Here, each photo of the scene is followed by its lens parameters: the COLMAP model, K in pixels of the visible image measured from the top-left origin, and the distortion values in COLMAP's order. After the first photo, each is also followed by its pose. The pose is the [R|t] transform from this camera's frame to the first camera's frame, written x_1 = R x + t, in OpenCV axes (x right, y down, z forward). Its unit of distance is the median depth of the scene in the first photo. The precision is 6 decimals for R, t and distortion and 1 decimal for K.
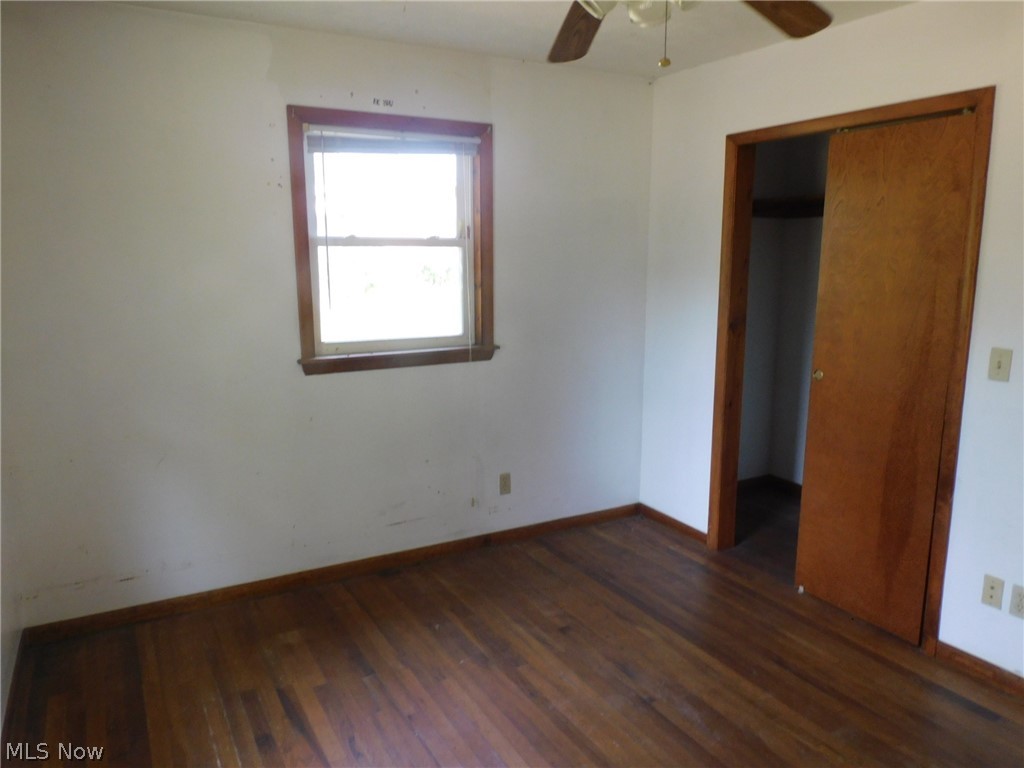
lens RADIAL K [[745.3, 0, 525.0], [0, 745.3, 380.9], [0, 0, 1]] dist [-0.001455, 0.000858]
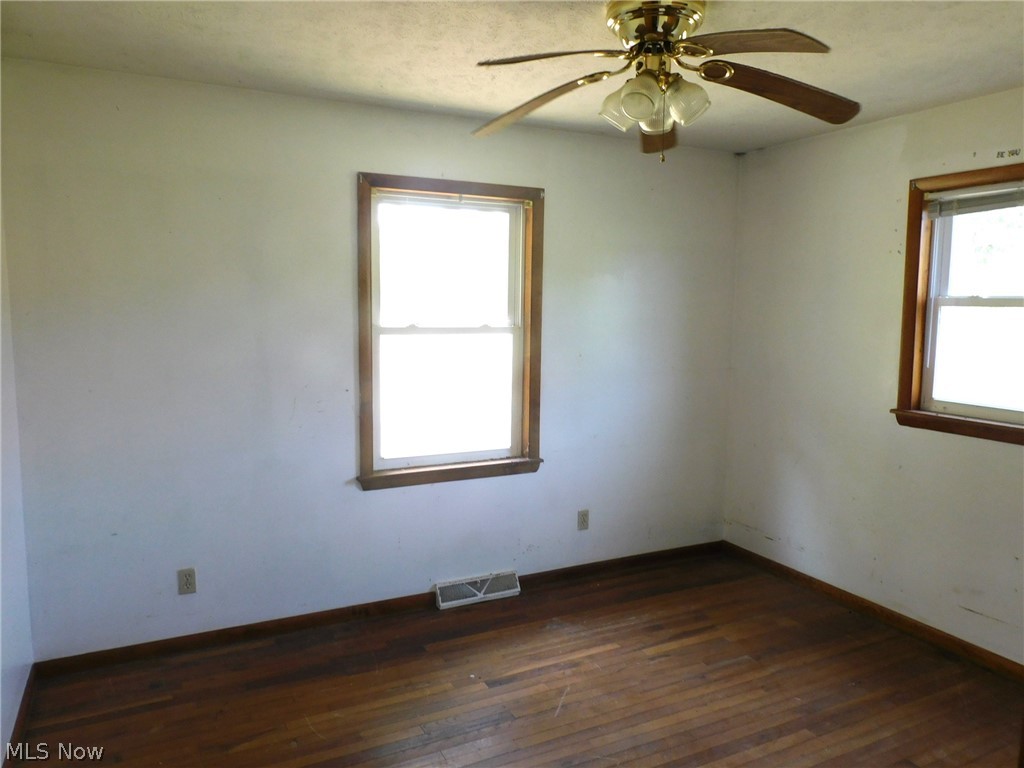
lens RADIAL K [[745.3, 0, 525.0], [0, 745.3, 380.9], [0, 0, 1]] dist [-0.001455, 0.000858]
pose [[-0.042432, 0.106074, -0.993453, 0.872829], [-0.184988, 0.976321, 0.112146, -0.099020], [0.981824, 0.188536, -0.021805, 0.533058]]
